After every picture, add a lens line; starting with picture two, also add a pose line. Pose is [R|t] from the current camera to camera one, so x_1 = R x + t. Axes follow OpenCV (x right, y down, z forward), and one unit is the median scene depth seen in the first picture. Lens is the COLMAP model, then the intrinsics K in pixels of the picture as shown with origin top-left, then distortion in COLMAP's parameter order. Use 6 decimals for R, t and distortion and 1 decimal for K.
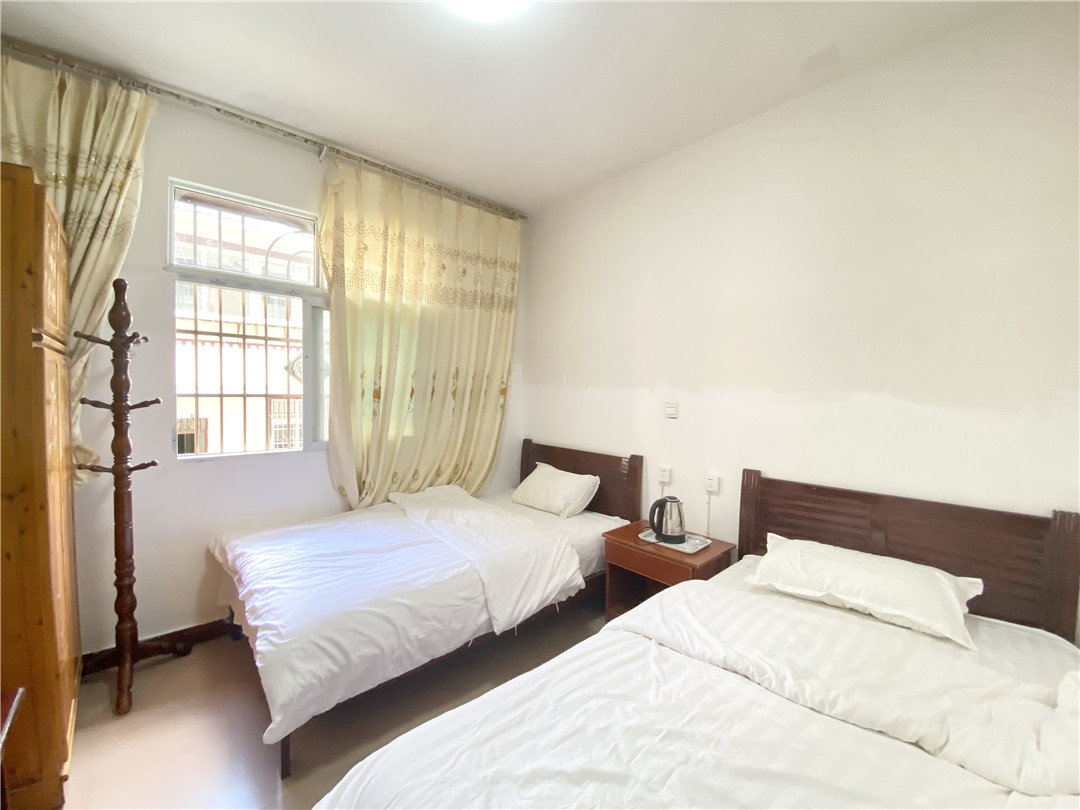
lens RADIAL K [[452.0, 0, 540.0], [0, 452.0, 405.0], [0, 0, 1]] dist [0.037634, -0.033503]
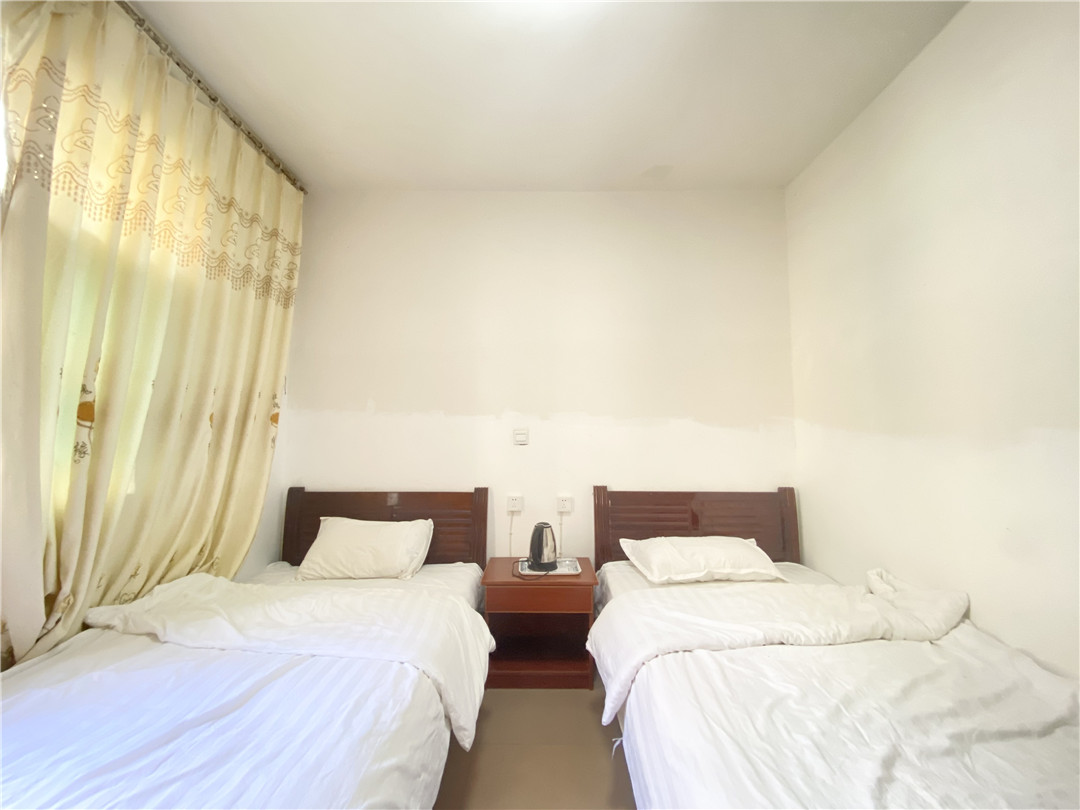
lens RADIAL K [[452.0, 0, 540.0], [0, 452.0, 405.0], [0, 0, 1]] dist [0.037634, -0.033503]
pose [[0.661375, 0.044496, 0.748734, -0.428118], [0.032424, 0.995610, -0.087808, 0.030336], [-0.749354, 0.082351, 0.657029, 0.311427]]
